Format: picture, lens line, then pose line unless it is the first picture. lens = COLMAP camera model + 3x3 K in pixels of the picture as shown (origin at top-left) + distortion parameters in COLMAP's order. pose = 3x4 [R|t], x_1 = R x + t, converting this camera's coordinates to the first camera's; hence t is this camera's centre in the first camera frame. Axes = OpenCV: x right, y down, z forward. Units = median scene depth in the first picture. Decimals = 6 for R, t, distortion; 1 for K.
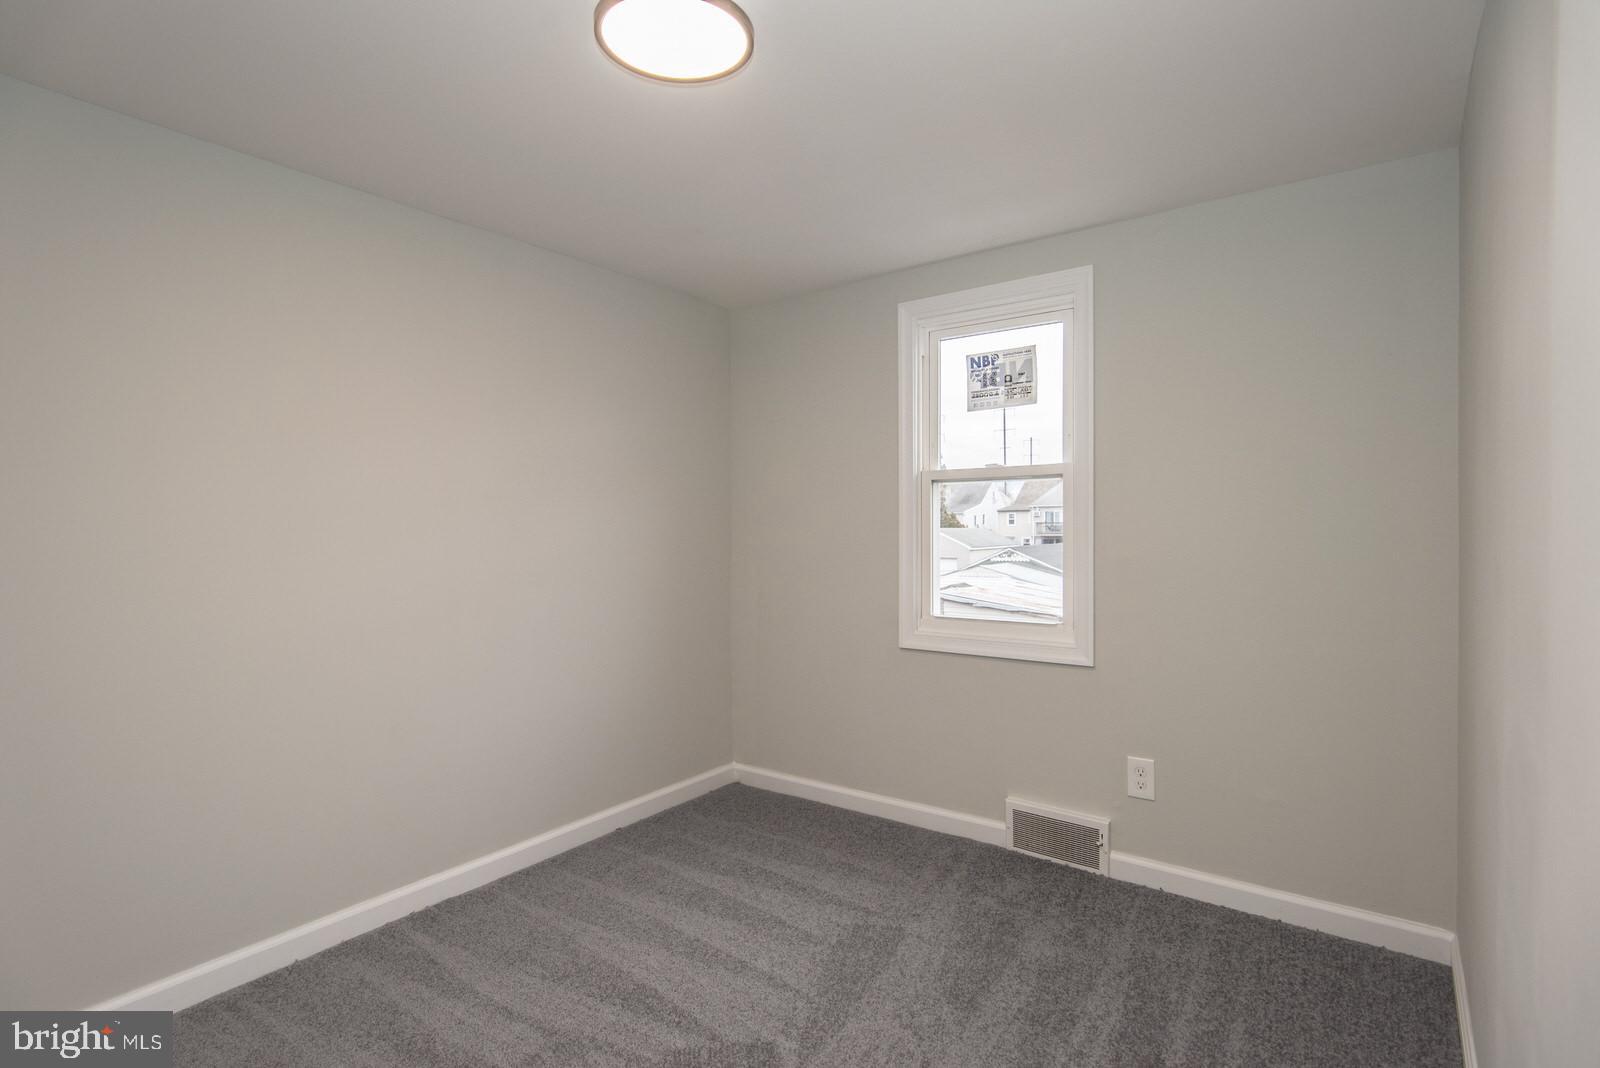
lens RADIAL K [[769.3, 0, 800.8], [0, 769.3, 544.4], [0, 0, 1]] dist [0.013973, 0.001038]
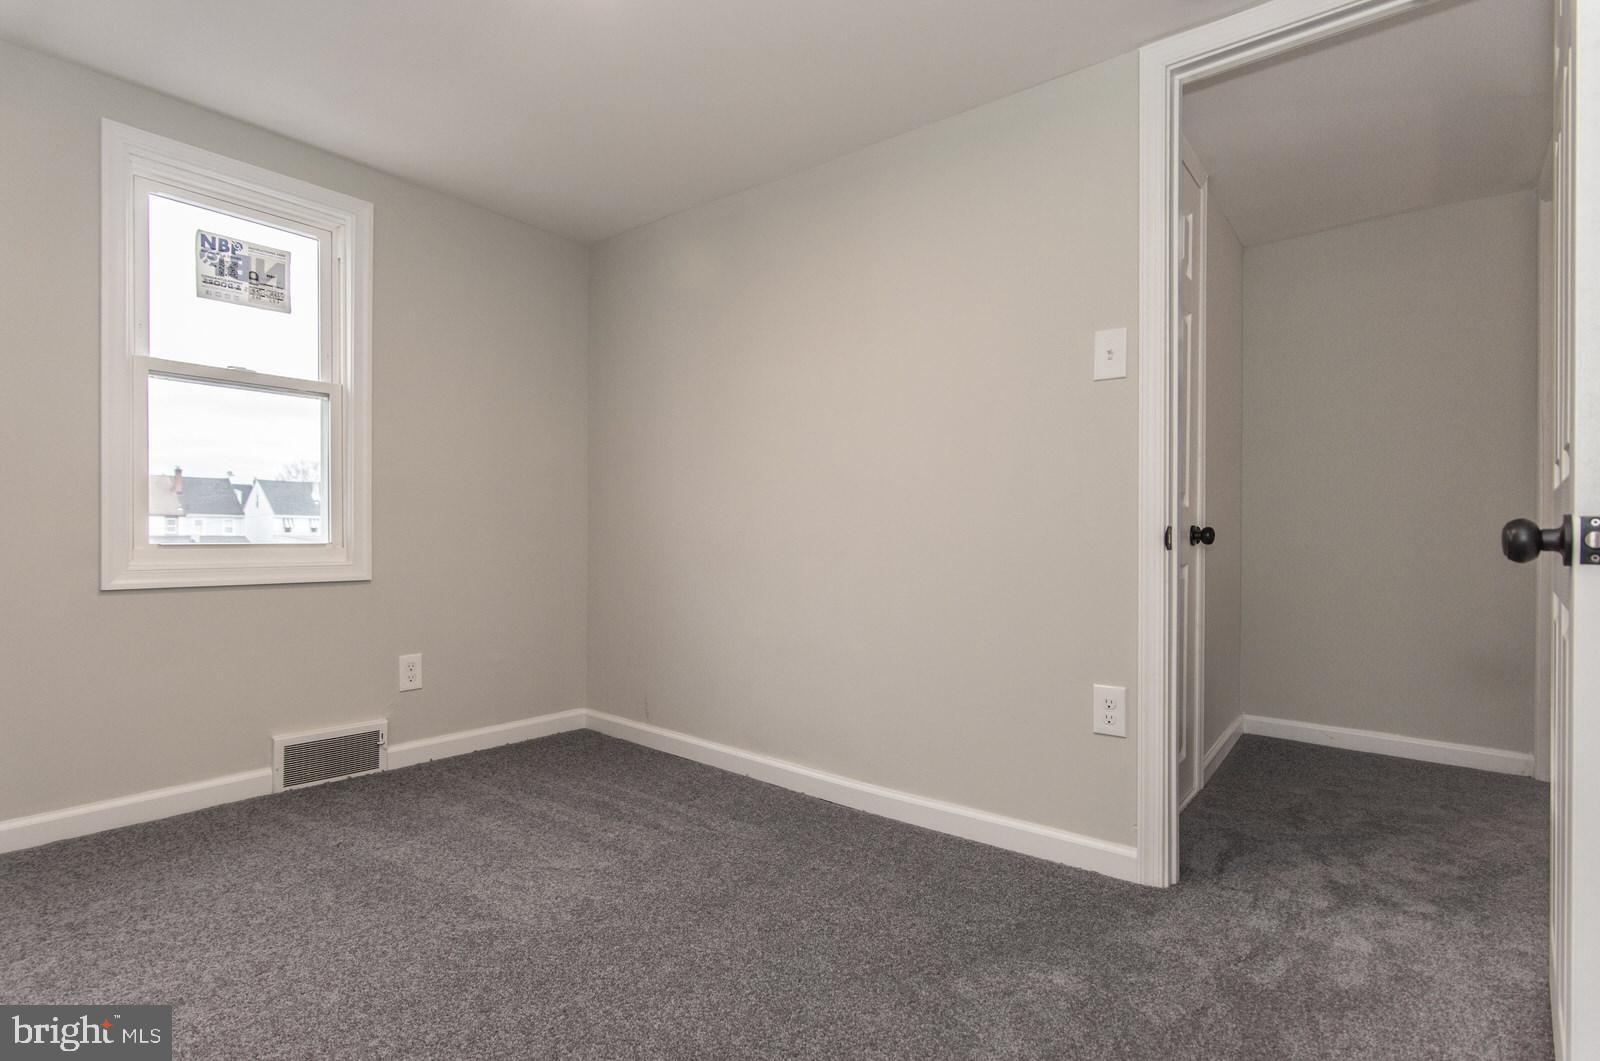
lens RADIAL K [[769.3, 0, 800.1], [0, 769.3, 528.7], [0, 0, 1]] dist [0.013973, 0.001038]
pose [[0.059580, 0.007934, 0.998192, -0.604784], [0.011536, 0.999896, -0.008636, 0.096275], [-0.998157, 0.012030, 0.059483, 0.321002]]
